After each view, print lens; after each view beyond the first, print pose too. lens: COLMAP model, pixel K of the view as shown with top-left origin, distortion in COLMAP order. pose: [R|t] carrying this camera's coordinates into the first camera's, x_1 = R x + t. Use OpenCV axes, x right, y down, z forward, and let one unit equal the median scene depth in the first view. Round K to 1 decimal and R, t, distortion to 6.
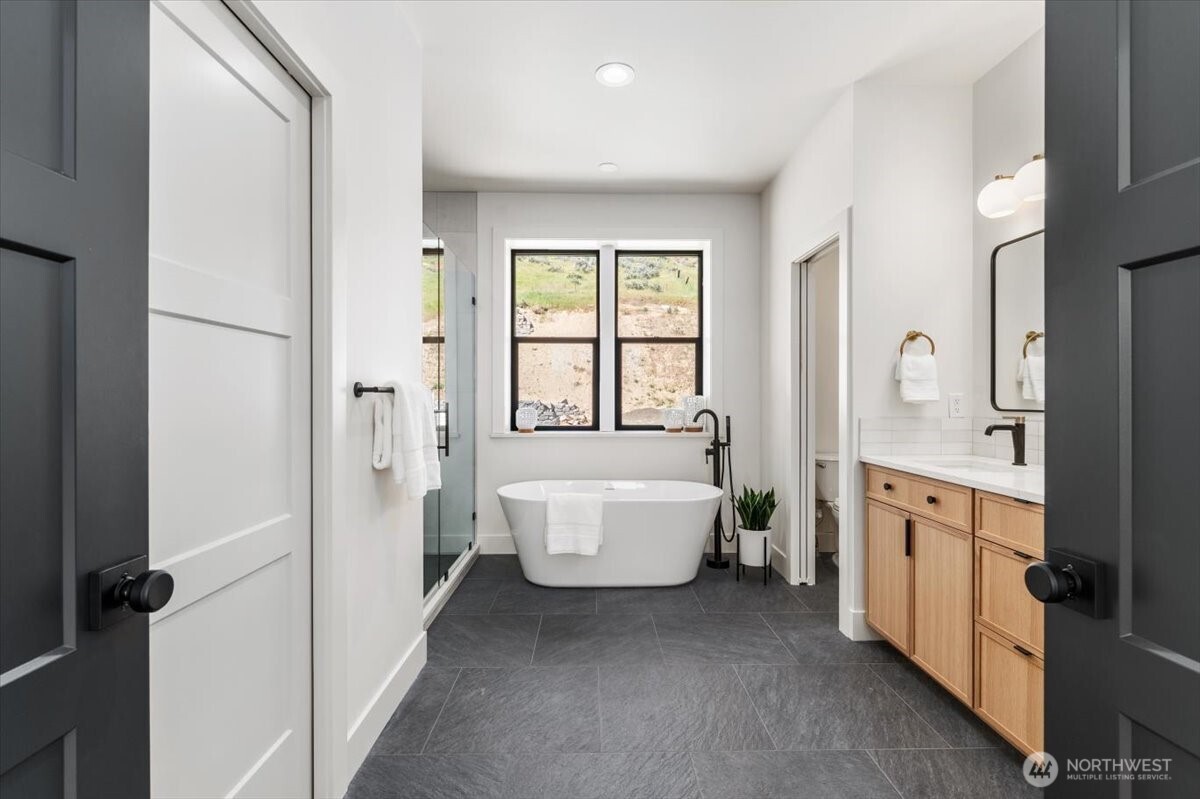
lens RADIAL K [[554.2, 0, 600.0], [0, 554.2, 399.5], [0, 0, 1]] dist [0.000189, 0.000035]
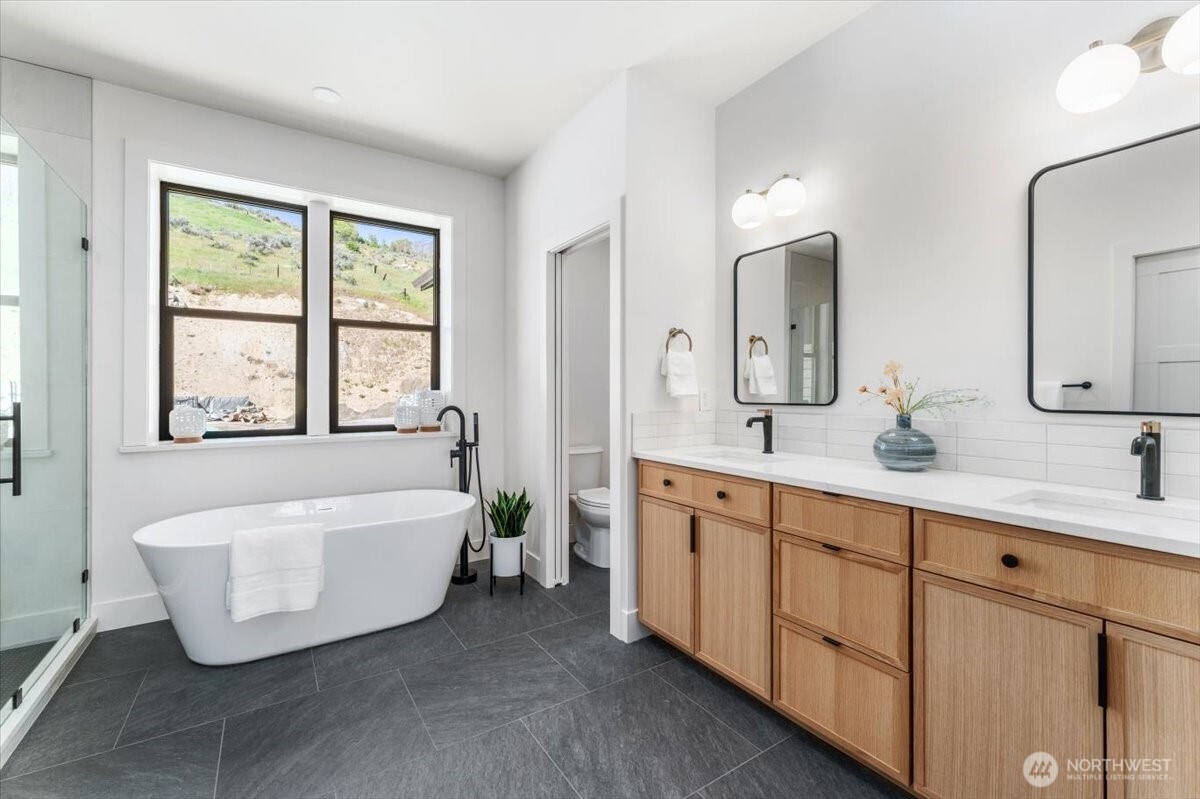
lens RADIAL K [[502.2, 0, 601.2], [0, 502.2, 391.0], [0, 0, 1]] dist [-0.000671, -0.000350]
pose [[0.842241, 0.000113, 0.539101, -0.045189], [0.003534, 0.999977, -0.005732, -0.000835], [-0.539090, 0.006733, 0.842221, 0.231260]]
